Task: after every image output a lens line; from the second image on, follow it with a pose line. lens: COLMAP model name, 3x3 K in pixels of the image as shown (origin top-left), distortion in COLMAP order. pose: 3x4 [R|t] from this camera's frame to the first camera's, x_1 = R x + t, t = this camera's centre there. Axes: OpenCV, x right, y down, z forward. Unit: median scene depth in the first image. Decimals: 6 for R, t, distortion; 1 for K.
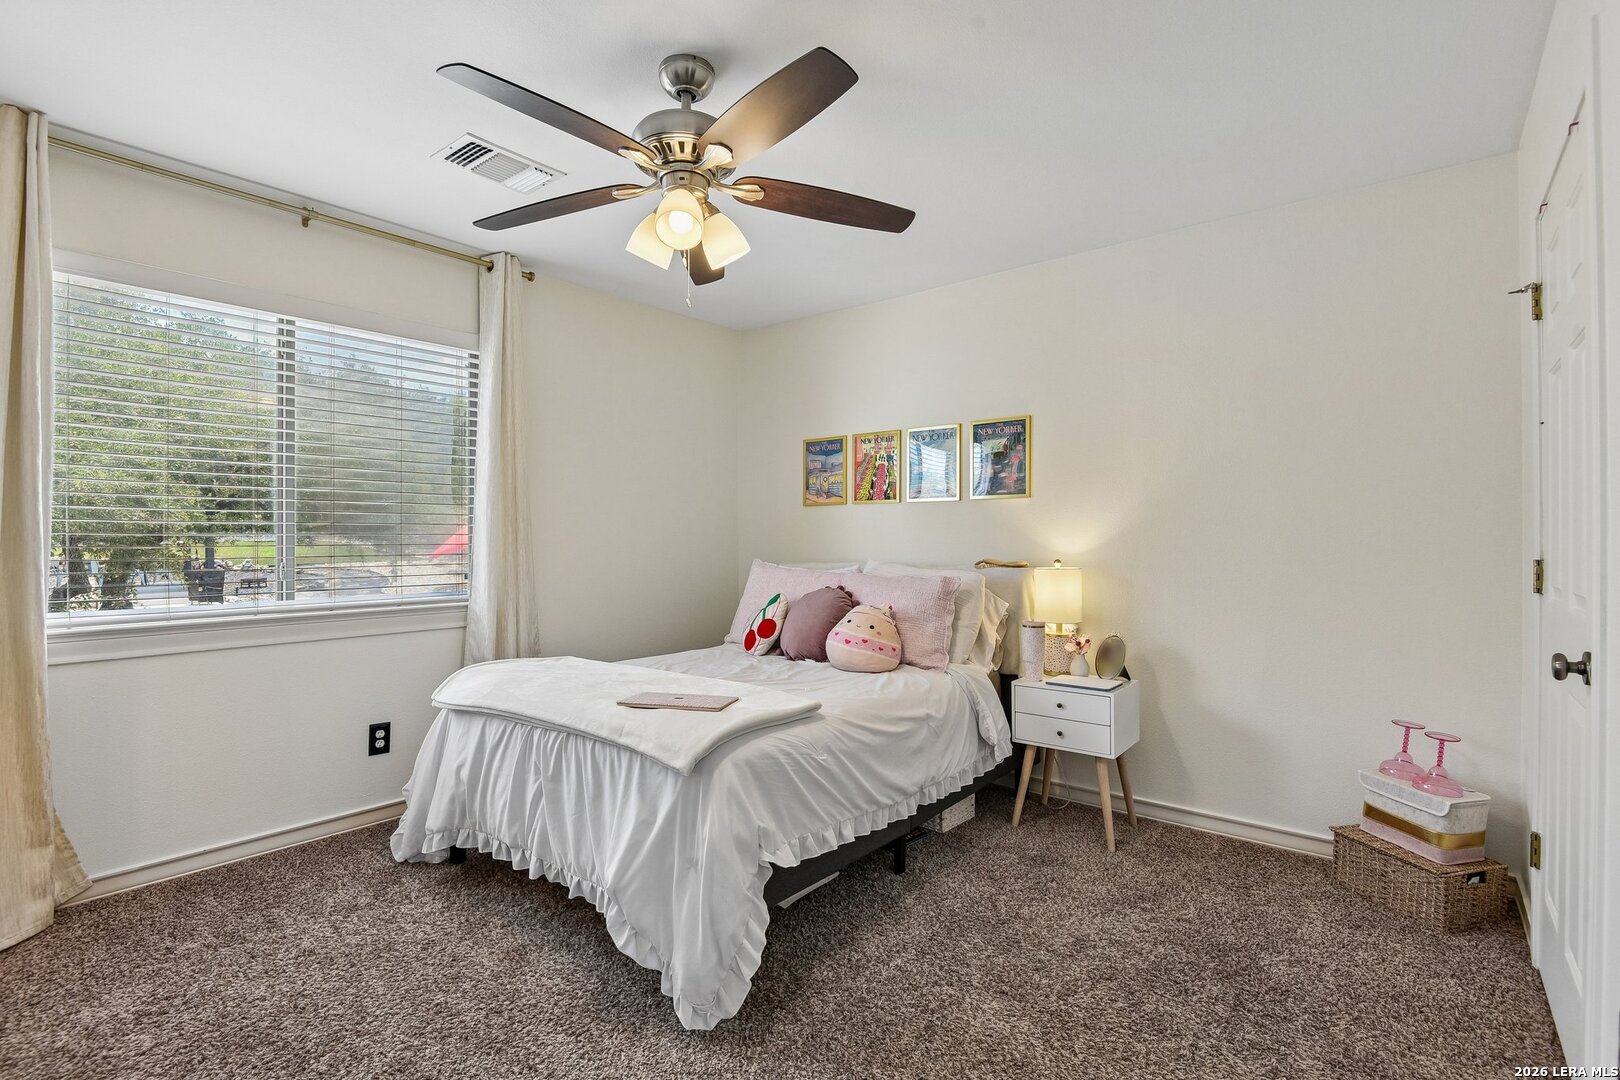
lens RADIAL K [[750.2, 0, 801.0], [0, 750.2, 536.6], [0, 0, 1]] dist [-0.013591, -0.002584]
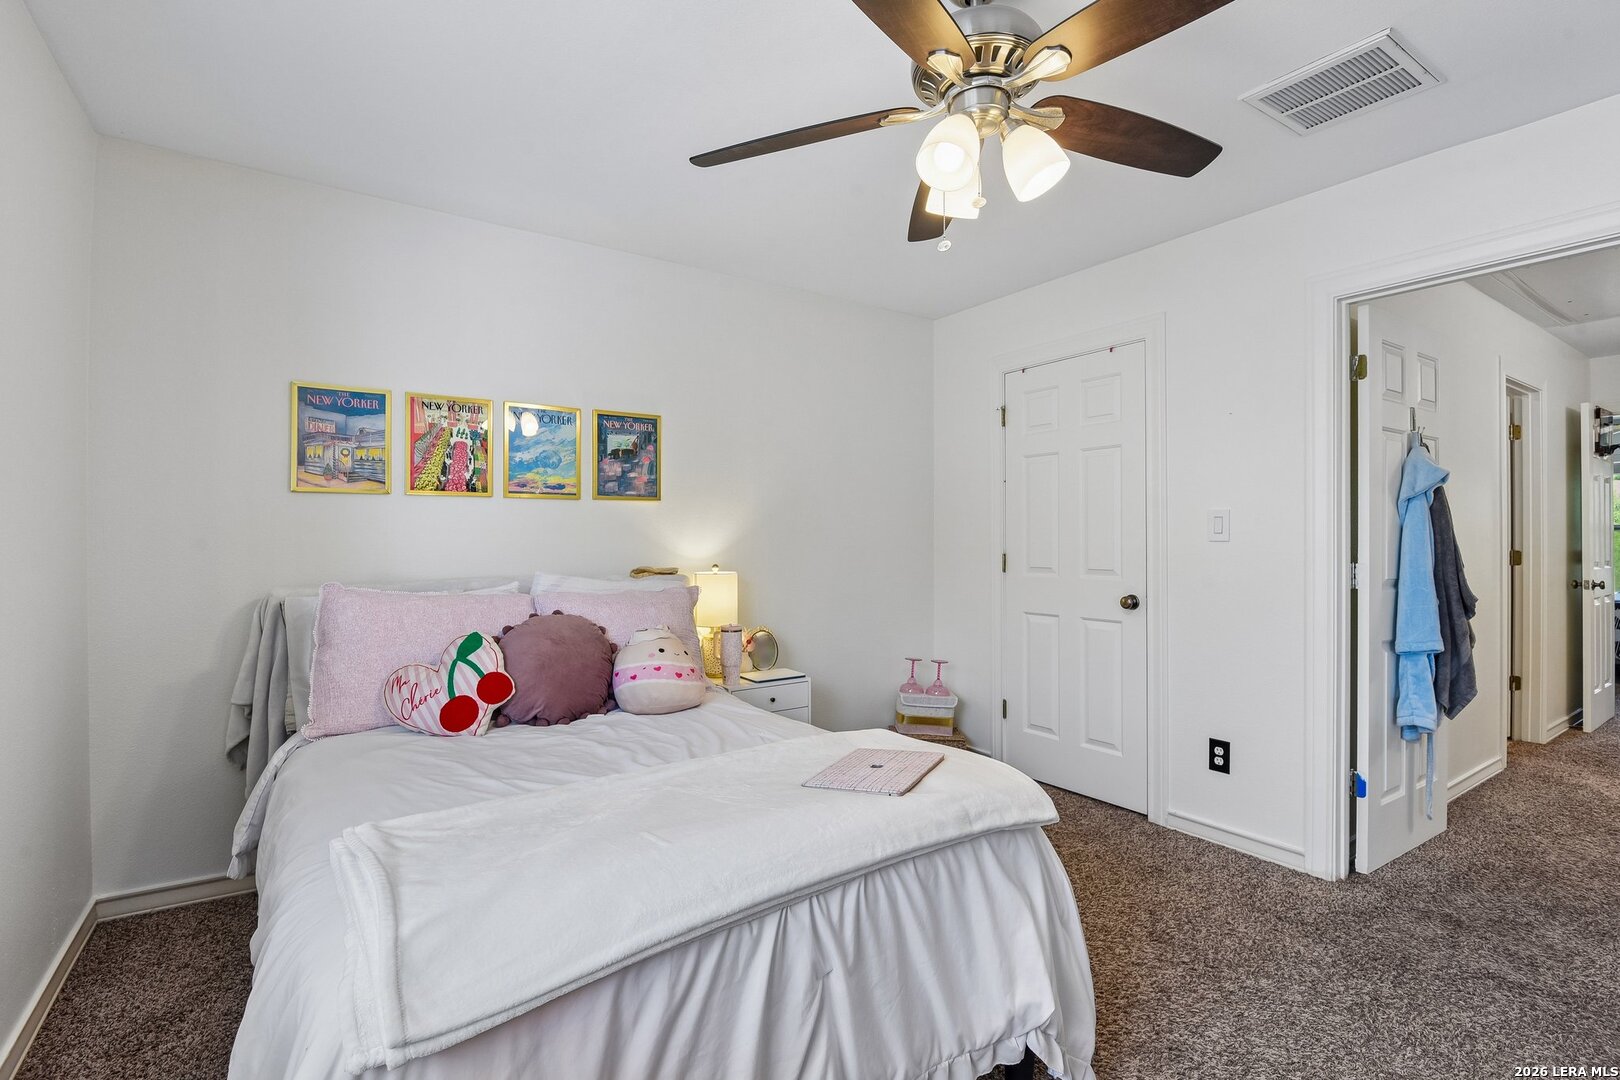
lens RADIAL K [[750.2, 0, 806.9], [0, 750.2, 539.1], [0, 0, 1]] dist [-0.013591, -0.002584]
pose [[0.281351, -0.003118, 0.959600, -0.494990], [-0.001866, 0.999991, 0.003796, -0.006431], [-0.959603, -0.002859, 0.281343, 0.477352]]
